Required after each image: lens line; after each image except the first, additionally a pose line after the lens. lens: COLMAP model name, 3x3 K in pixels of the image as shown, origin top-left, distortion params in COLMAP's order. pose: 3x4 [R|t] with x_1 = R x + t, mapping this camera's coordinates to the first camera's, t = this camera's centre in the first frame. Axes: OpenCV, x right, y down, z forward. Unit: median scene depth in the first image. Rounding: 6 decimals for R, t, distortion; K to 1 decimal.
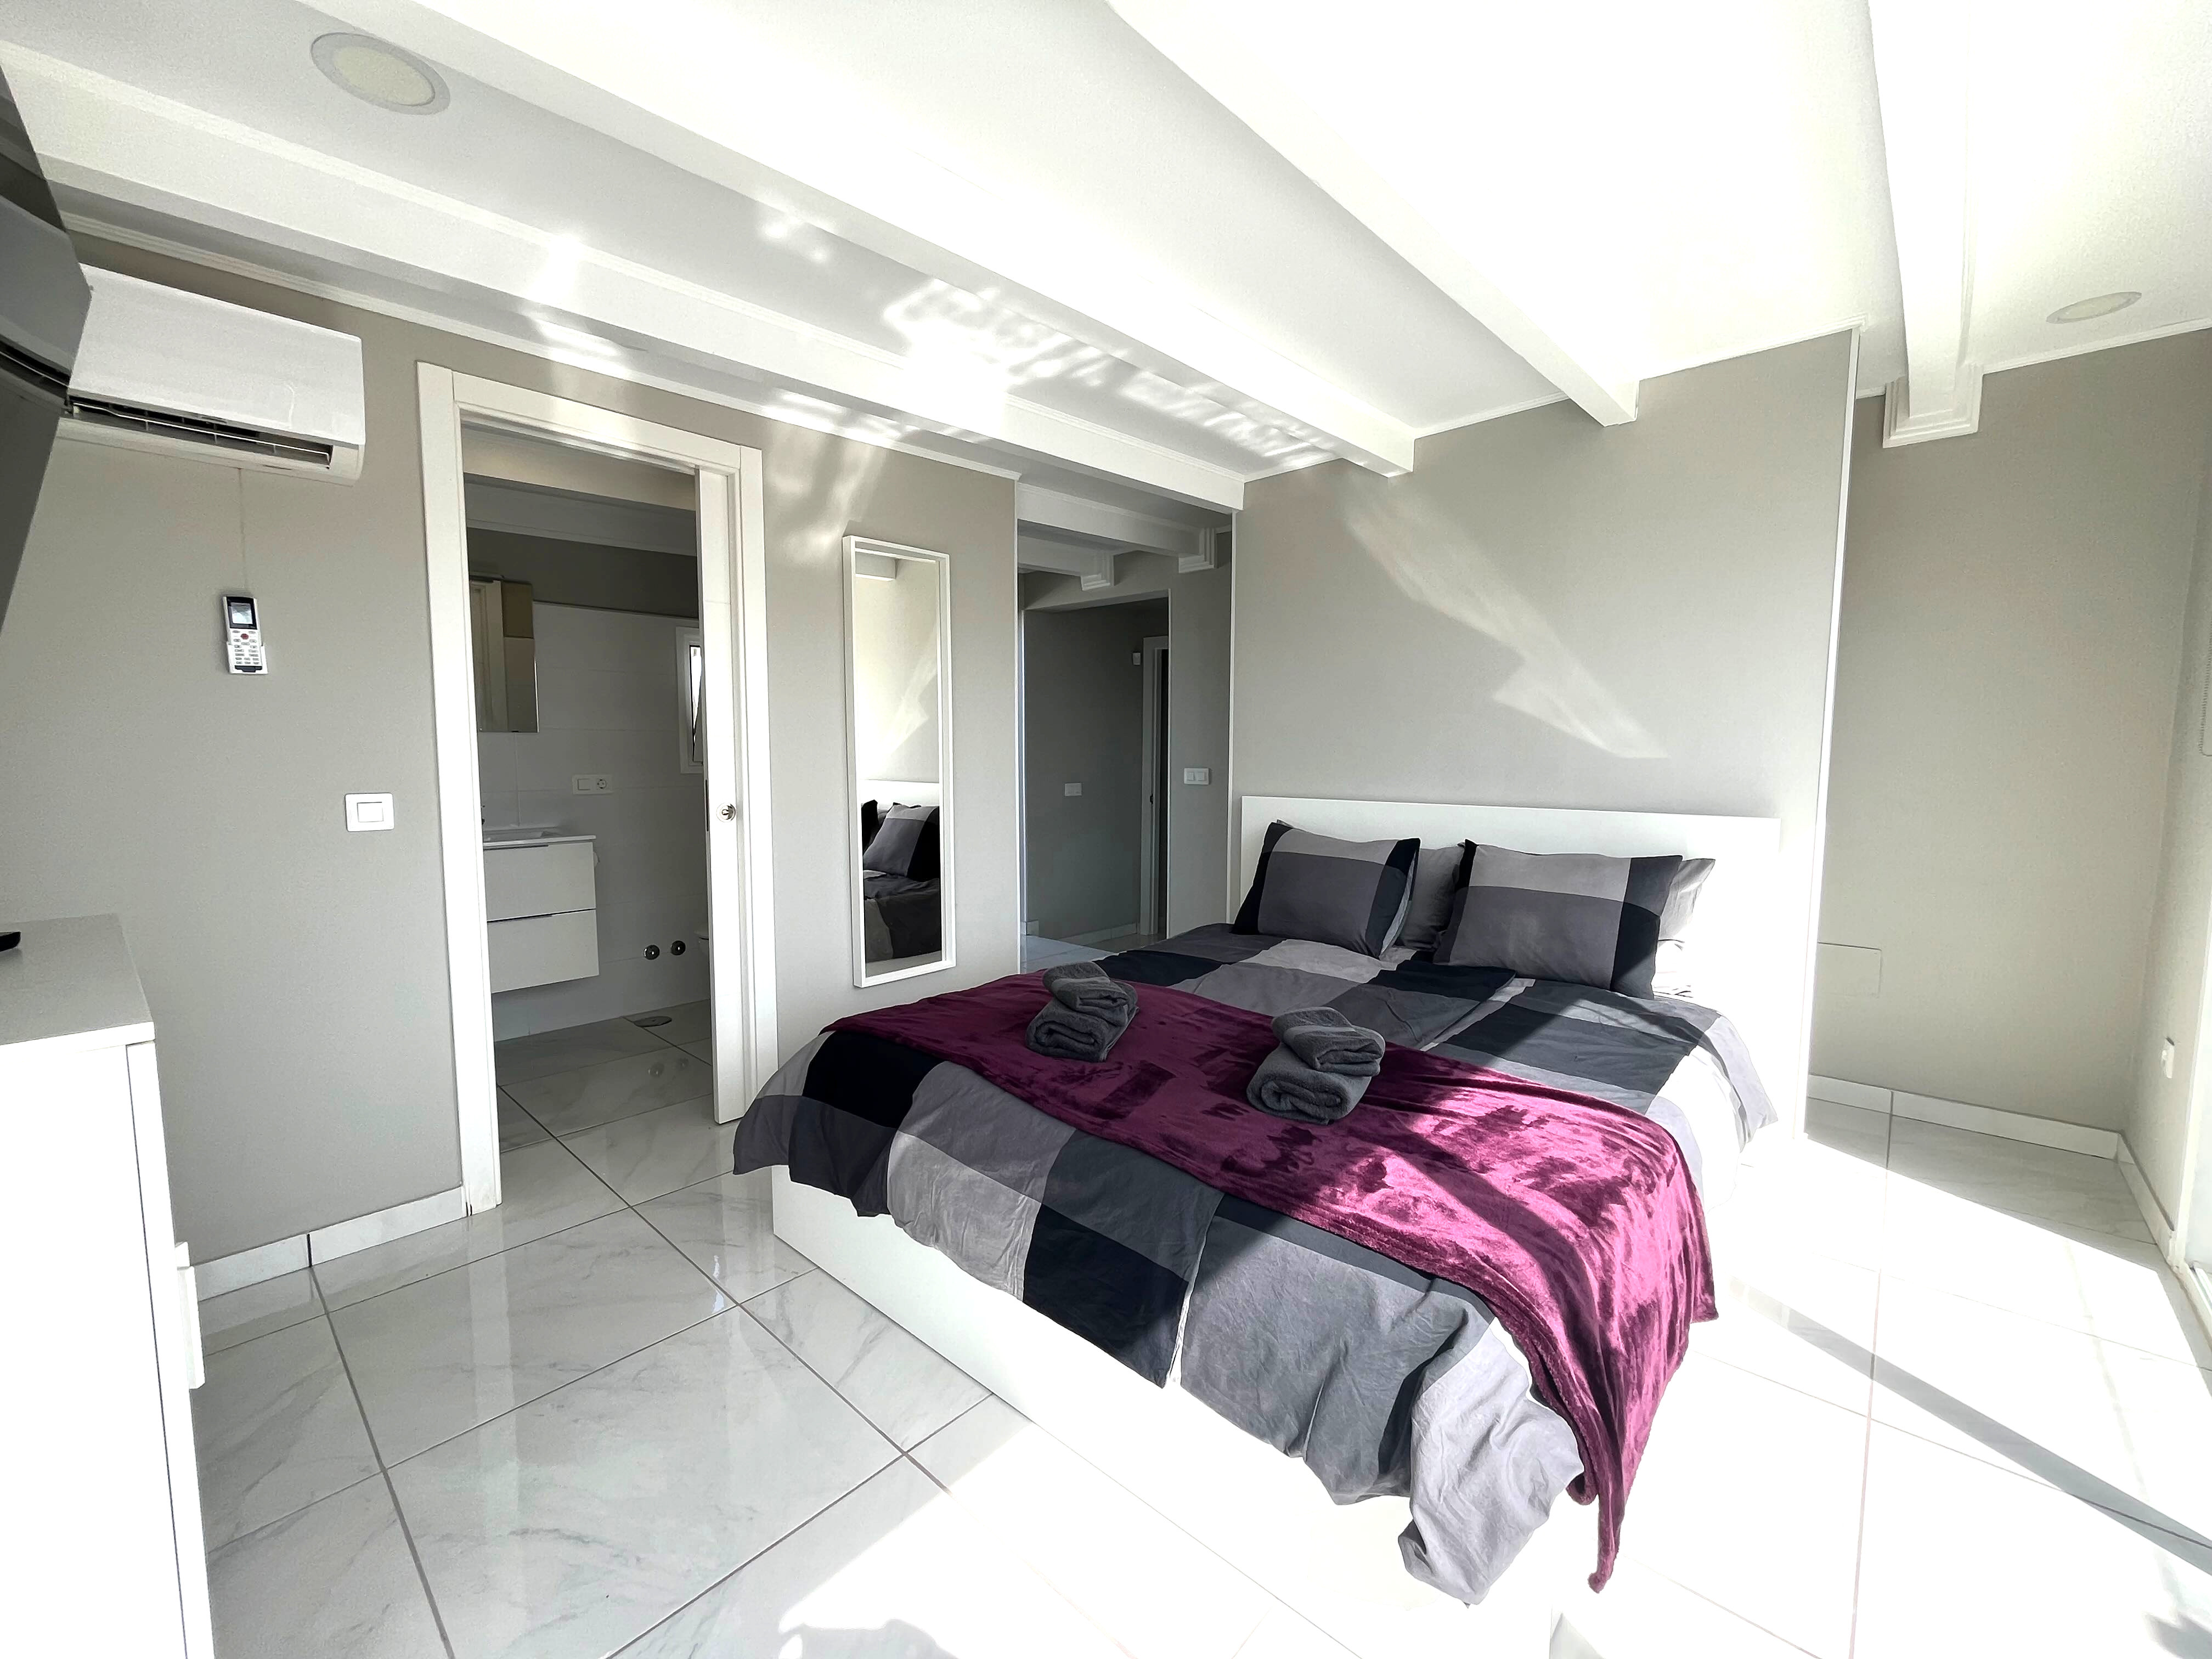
lens RADIAL K [[891.1, 0, 1097.4], [0, 891.1, 821.7], [0, 0, 1]] dist [-0.002127, -0.000078]
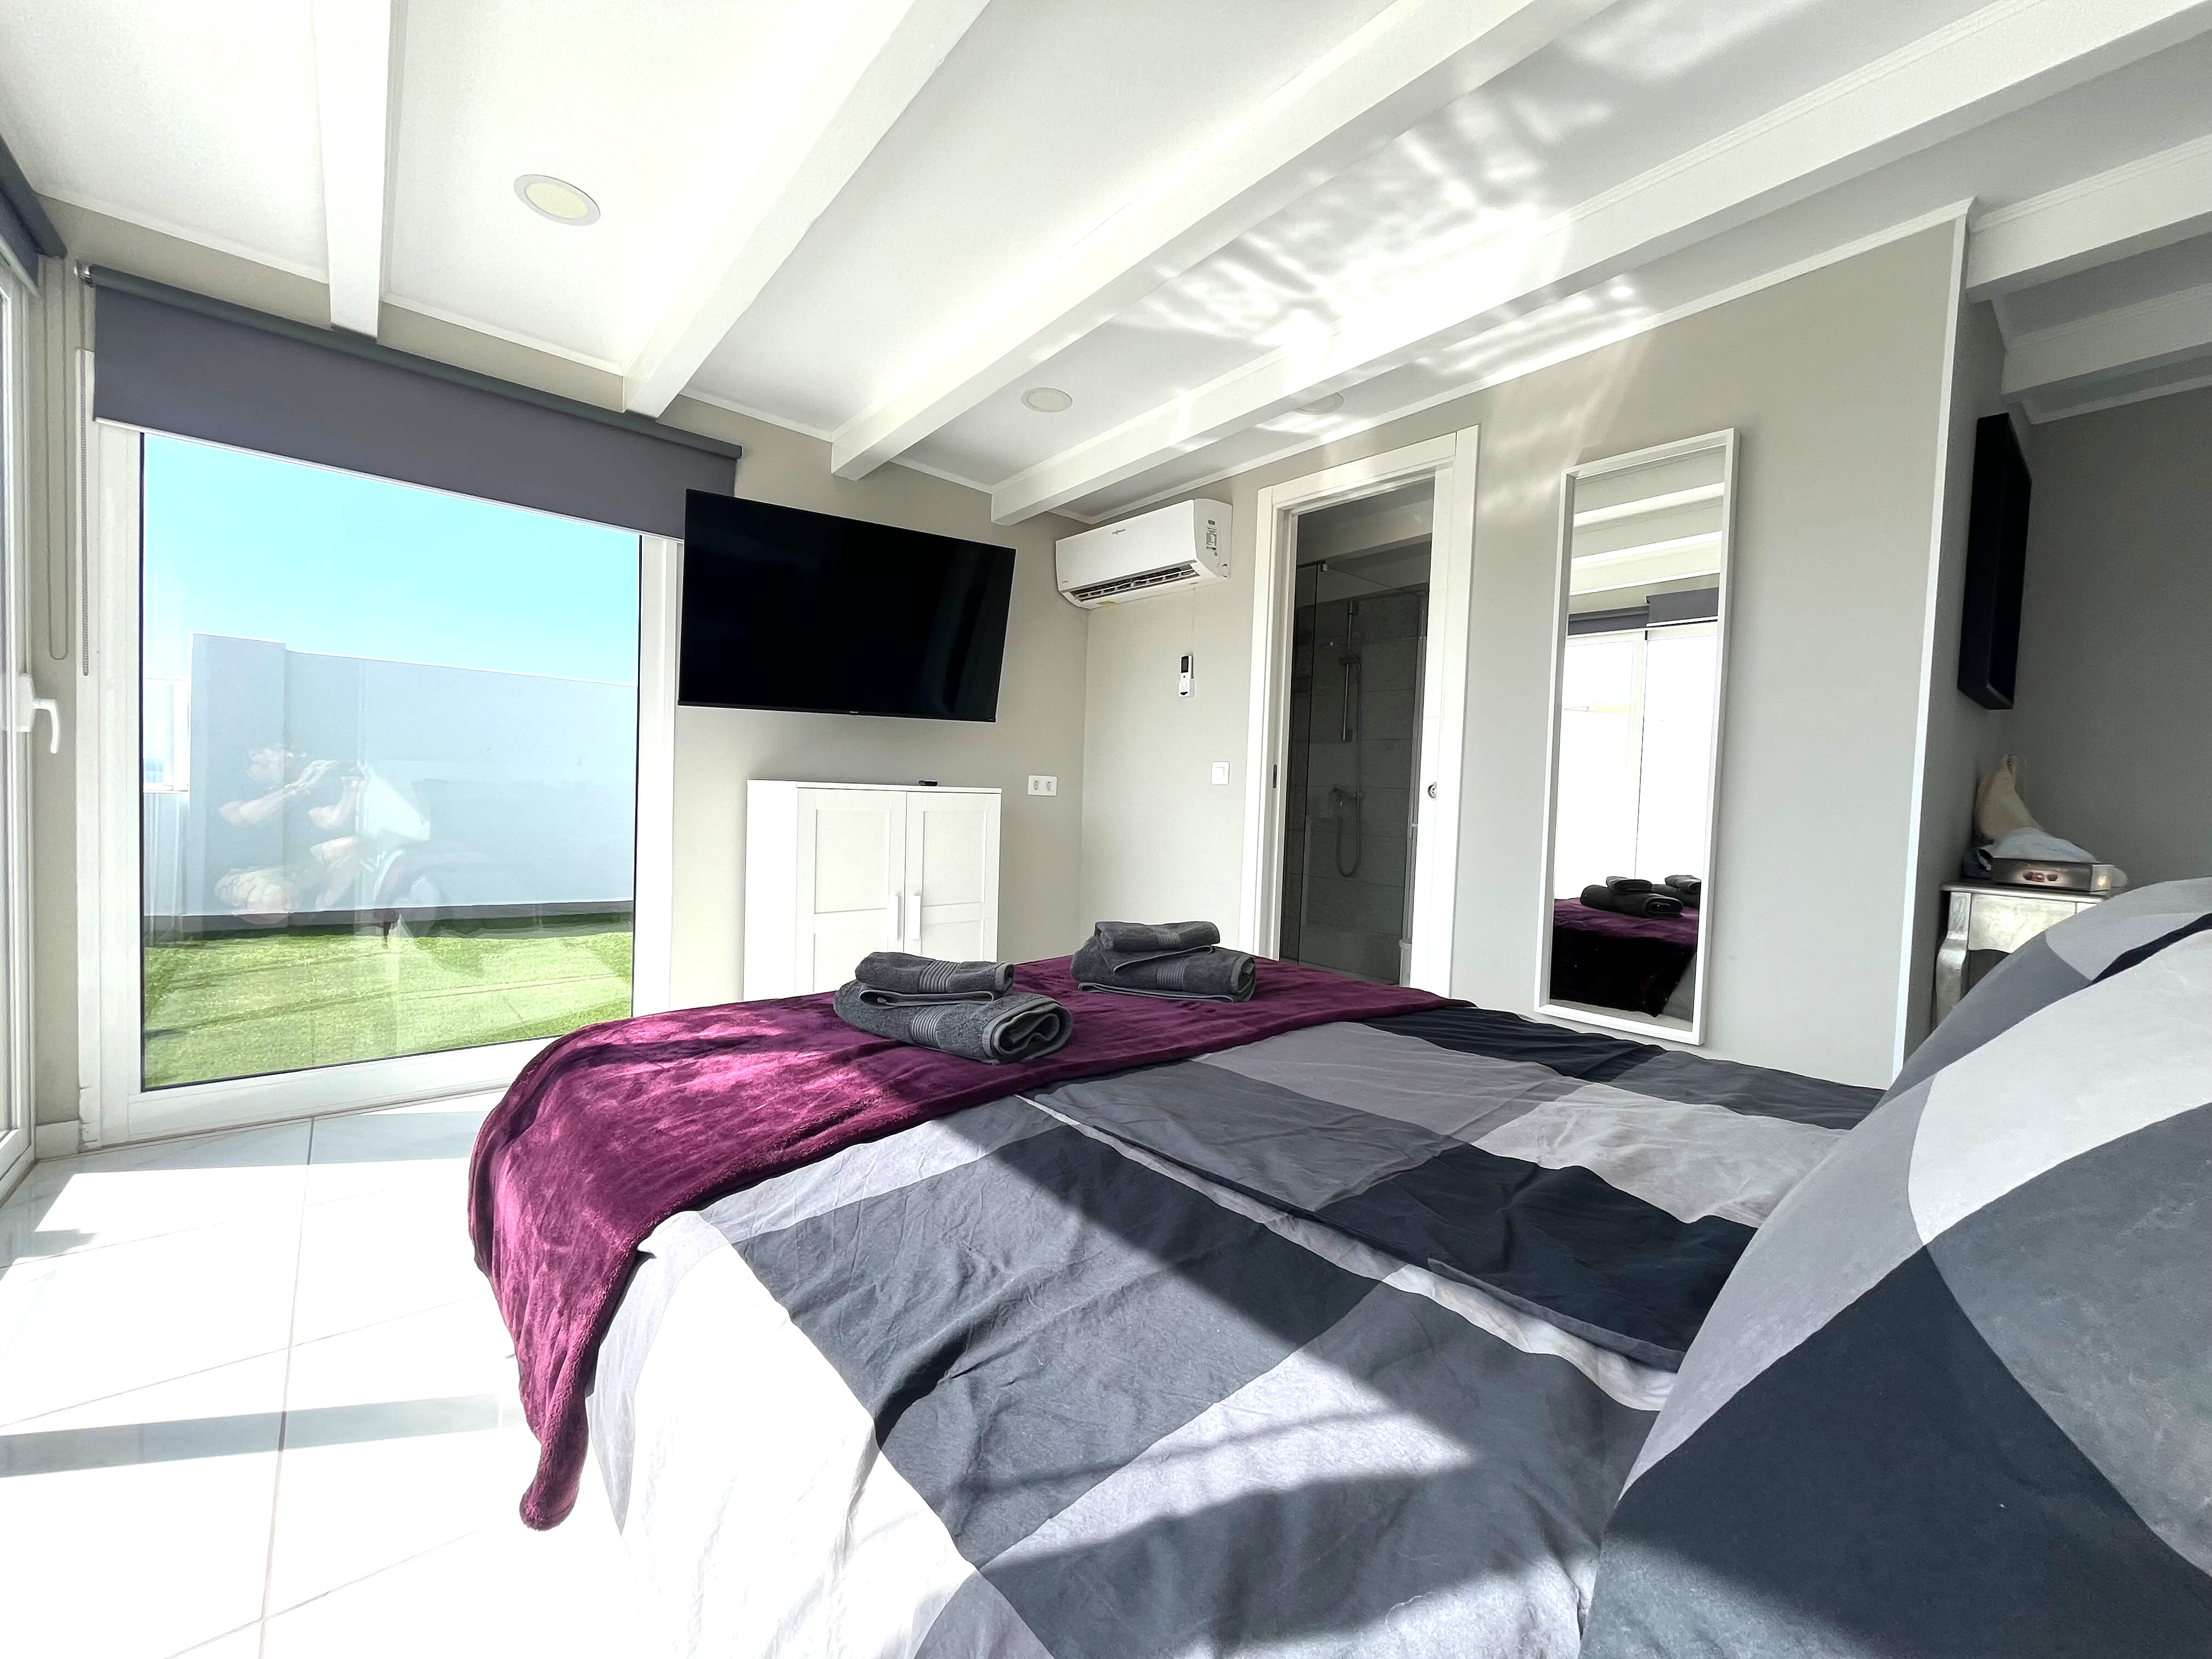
lens RADIAL K [[891.1, 0, 1097.4], [0, 891.1, 821.7], [0, 0, 1]] dist [-0.002127, -0.000078]
pose [[-0.132585, 0.030180, -0.990712, 0.719628], [-0.118387, 0.991899, 0.046059, 0.025112], [0.984076, 0.123394, -0.127938, 0.825200]]
